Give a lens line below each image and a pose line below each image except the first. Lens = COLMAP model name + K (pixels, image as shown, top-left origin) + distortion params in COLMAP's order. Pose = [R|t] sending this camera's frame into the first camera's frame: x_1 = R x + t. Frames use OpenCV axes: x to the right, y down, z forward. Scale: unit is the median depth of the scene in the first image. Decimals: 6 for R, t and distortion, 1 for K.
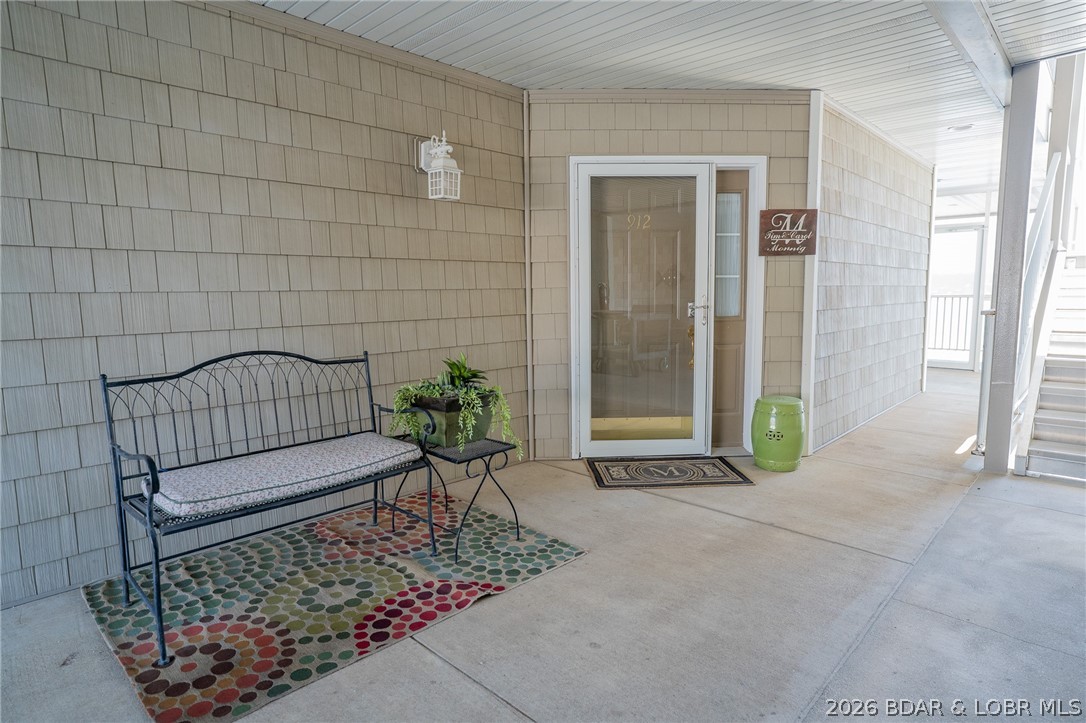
lens RADIAL K [[591.0, 0, 502.8], [0, 591.0, 356.4], [0, 0, 1]] dist [-0.037517, 0.011554]
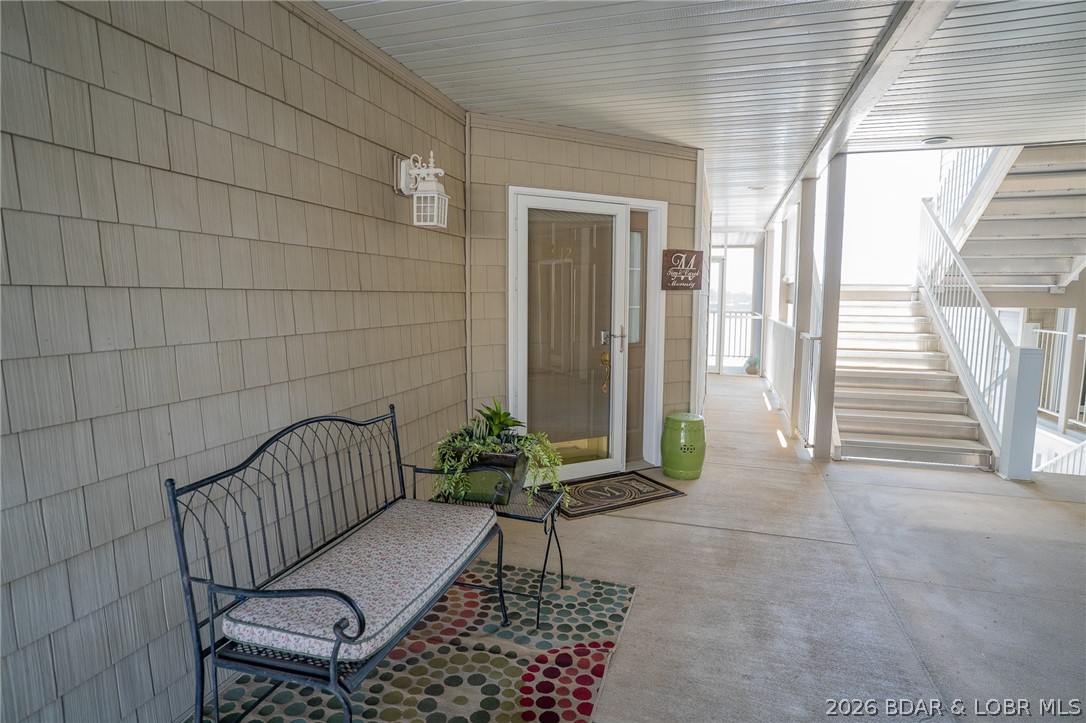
lens RADIAL K [[591.0, 0, 543.6], [0, 591.0, 365.0], [0, 0, 1]] dist [-0.037517, 0.011554]
pose [[0.892163, -0.035535, 0.450315, -0.375762], [0.037208, 0.999294, 0.005139, -0.055922], [-0.450179, 0.012170, 0.892855, 0.124770]]
